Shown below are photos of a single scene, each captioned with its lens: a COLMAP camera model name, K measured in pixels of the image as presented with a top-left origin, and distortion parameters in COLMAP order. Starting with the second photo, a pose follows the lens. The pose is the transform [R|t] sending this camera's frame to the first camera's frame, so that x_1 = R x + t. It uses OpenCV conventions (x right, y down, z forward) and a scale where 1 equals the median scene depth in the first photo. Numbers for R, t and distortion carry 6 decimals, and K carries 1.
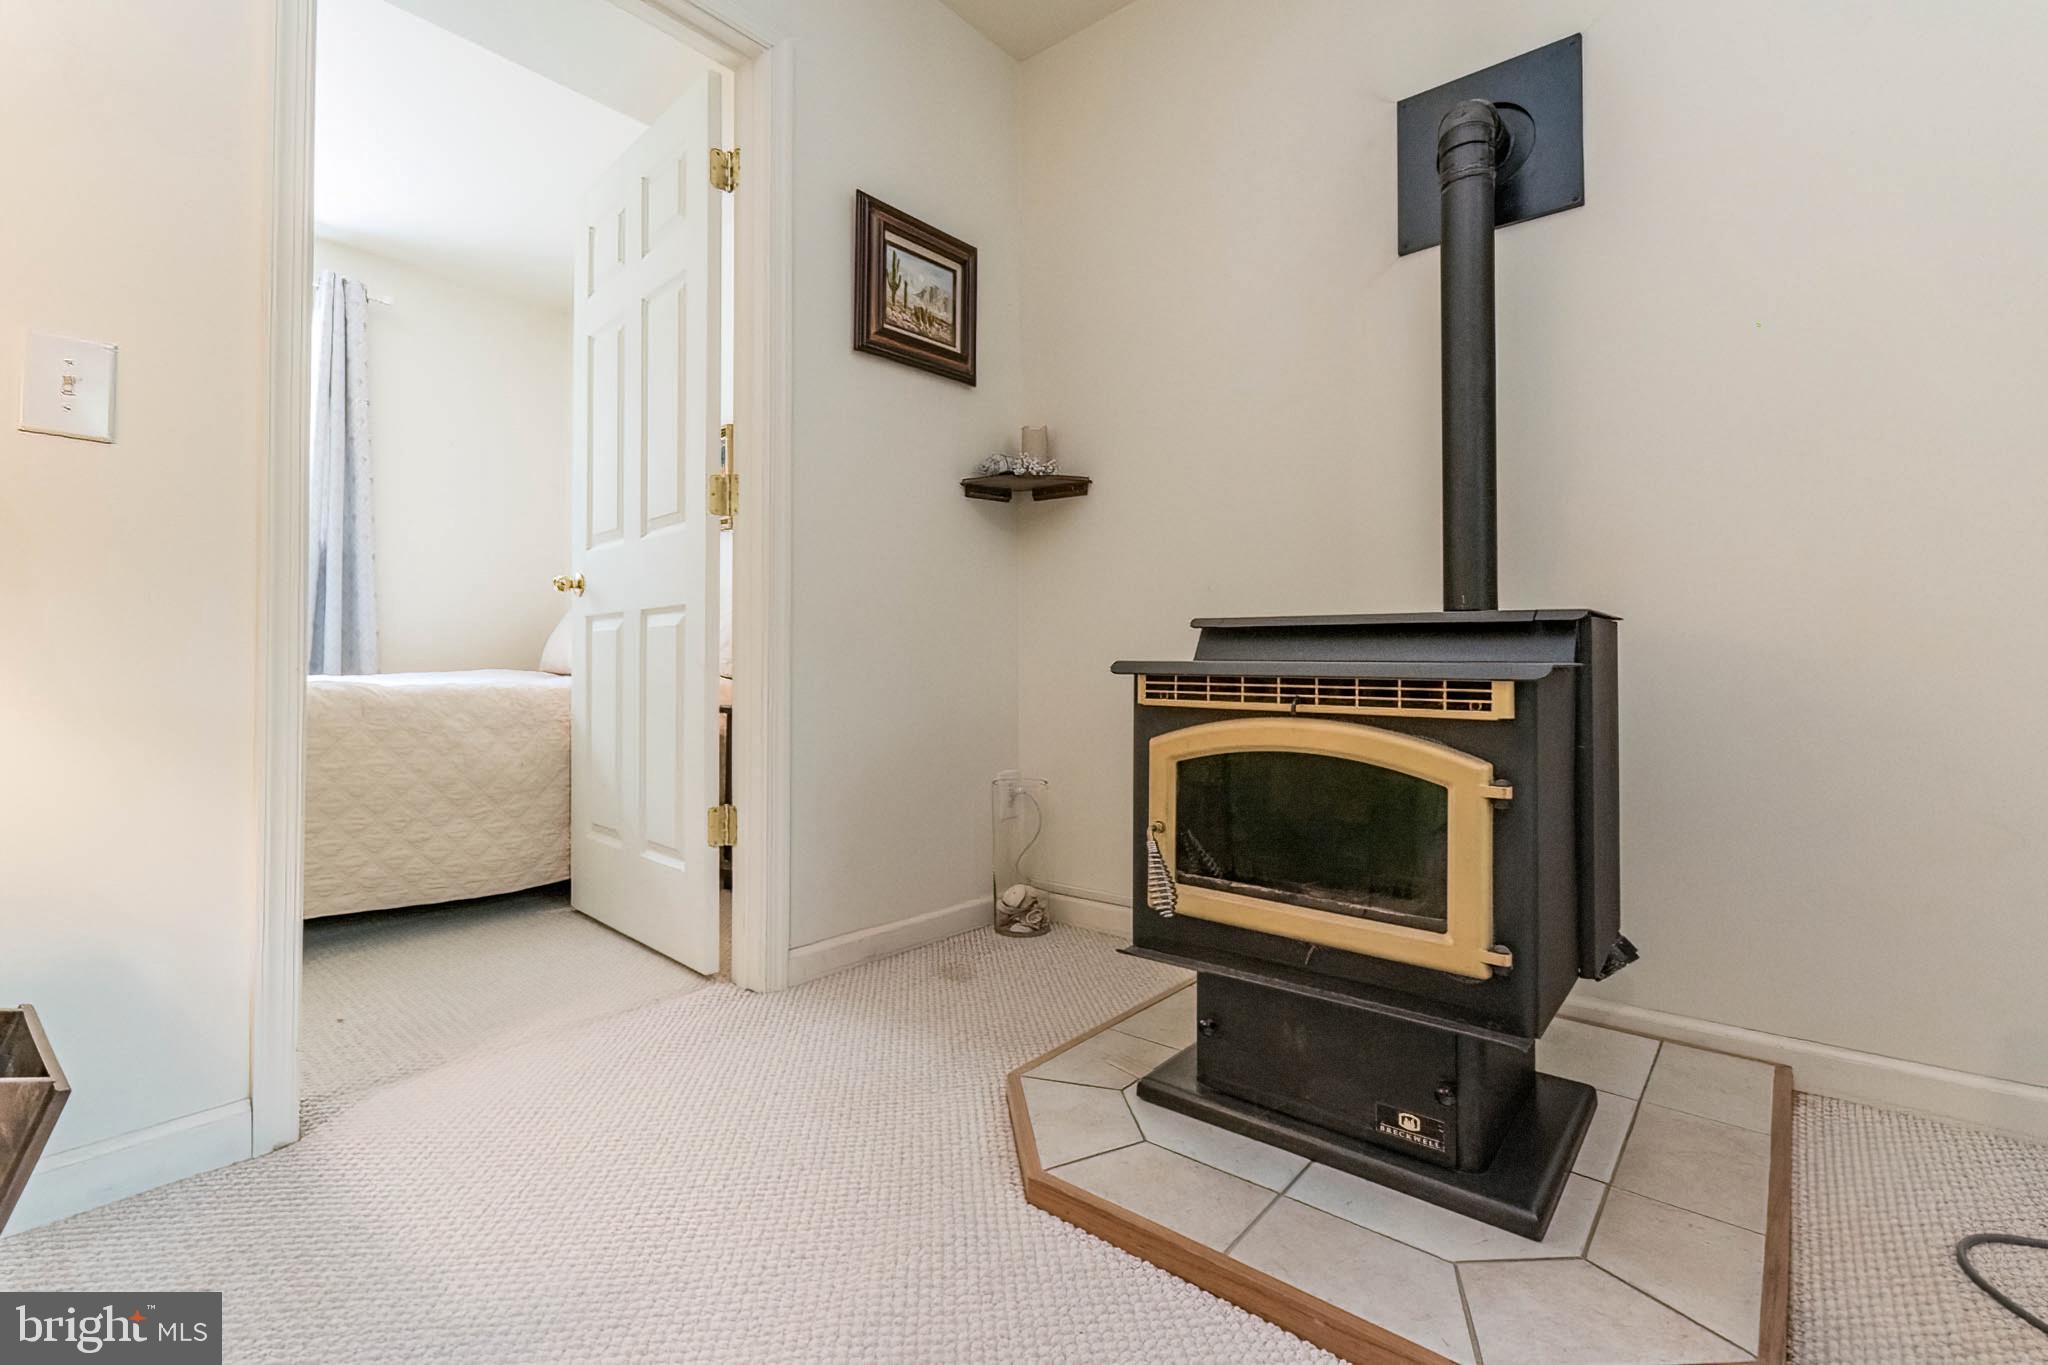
lens RADIAL K [[879.5, 0, 925.2], [0, 879.5, 659.3], [0, 0, 1]] dist [0.000415, 0.000040]
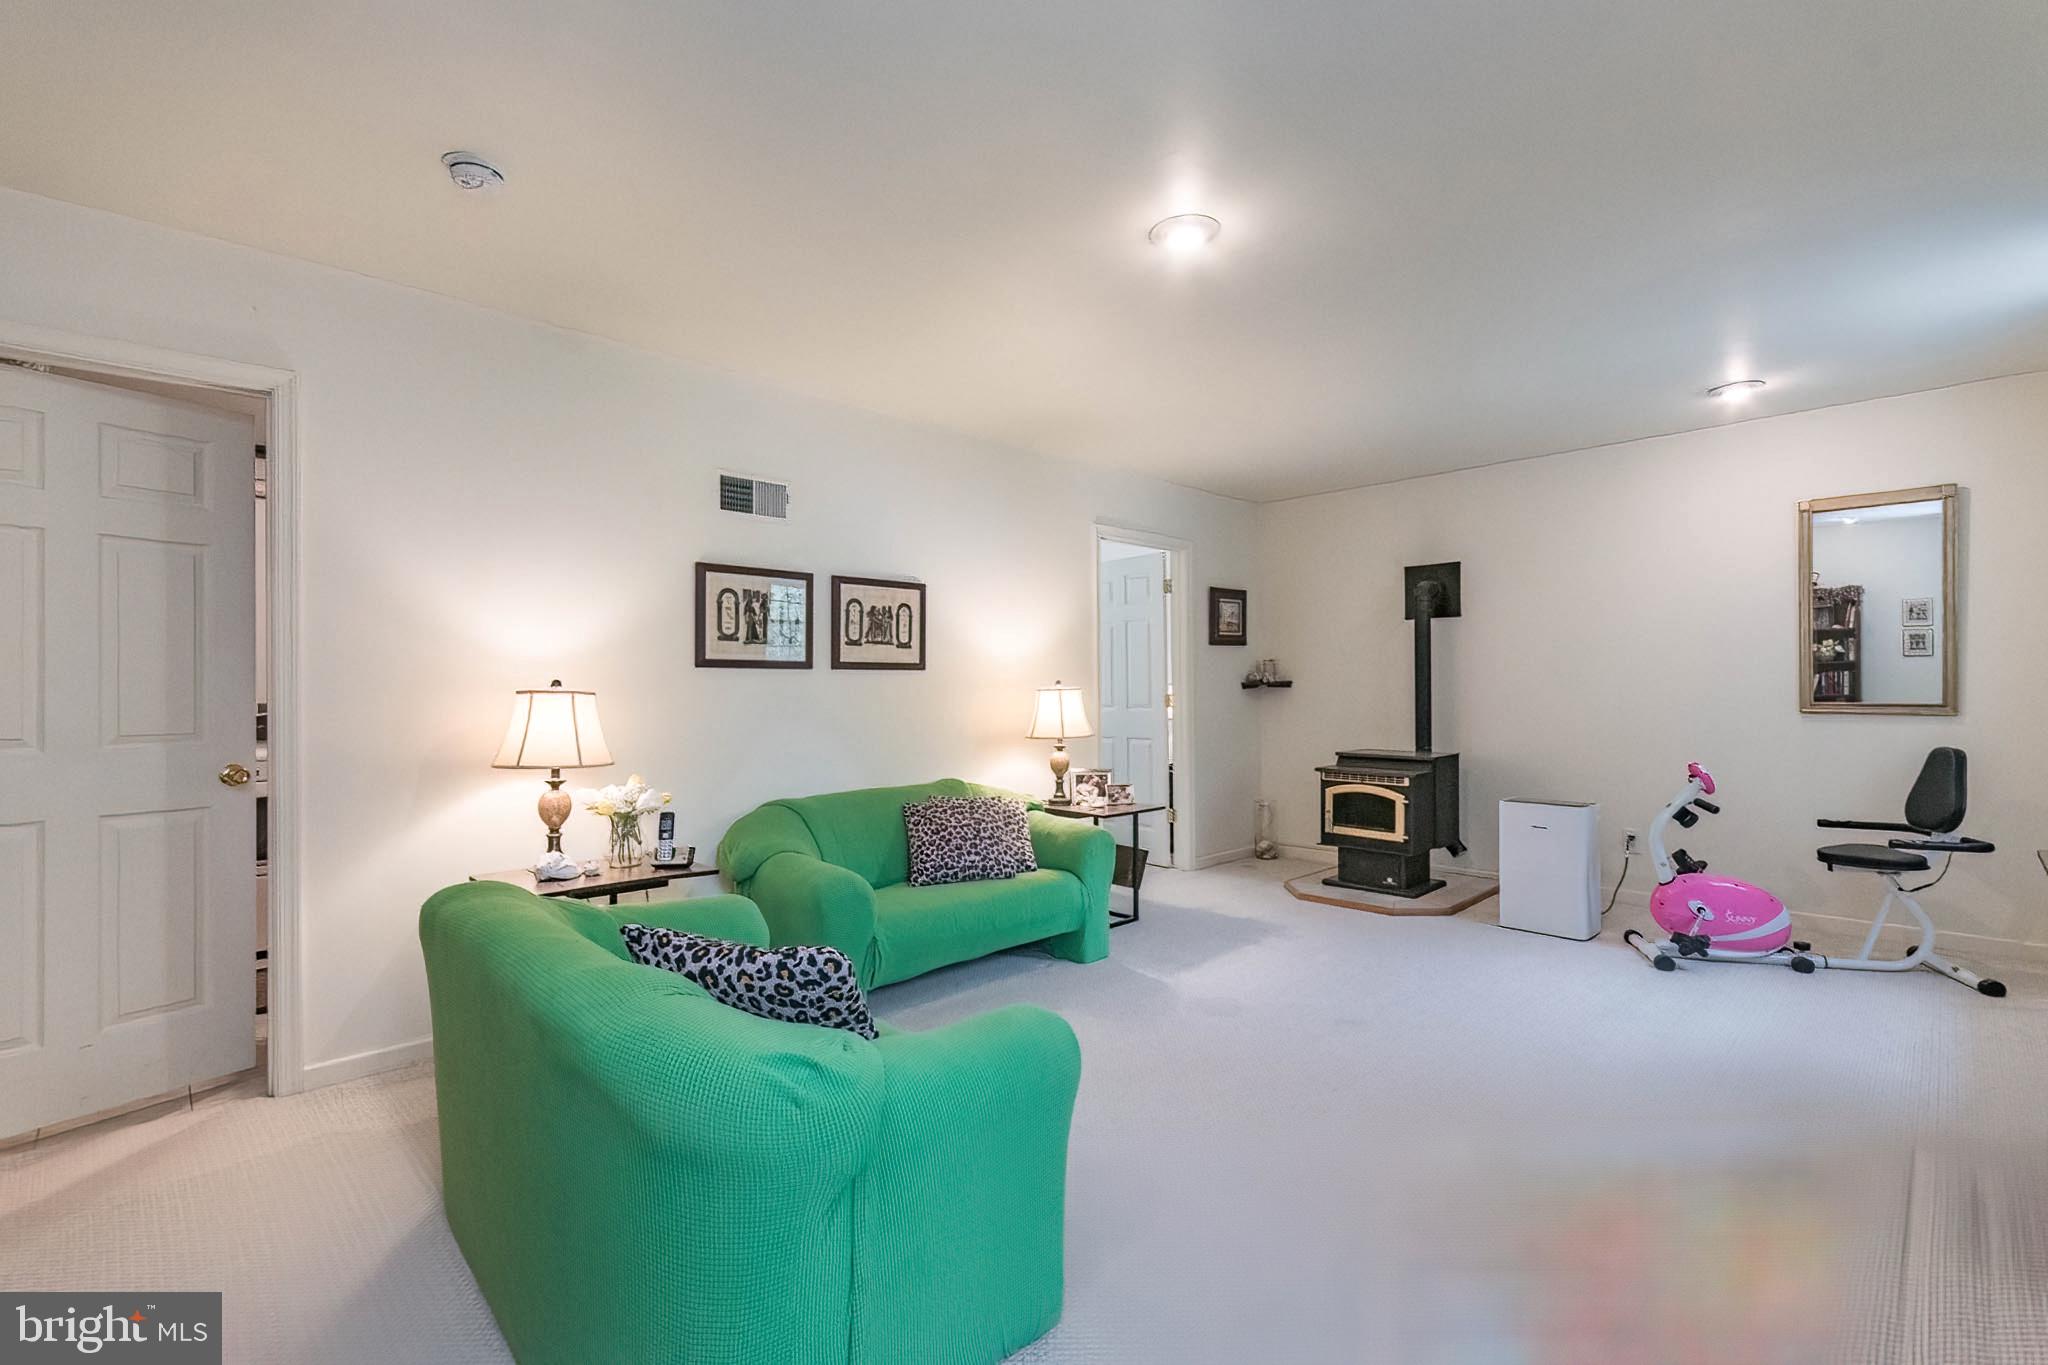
lens RADIAL K [[888.2, 0, 1017.9], [0, 888.2, 689.8], [0, 0, 1]] dist [0.000478, 0.000448]
pose [[0.999585, -0.007176, -0.027884, -0.633495], [0.007482, 0.999913, 0.010880, -0.255460], [0.027803, -0.011085, 0.999552, -1.888559]]
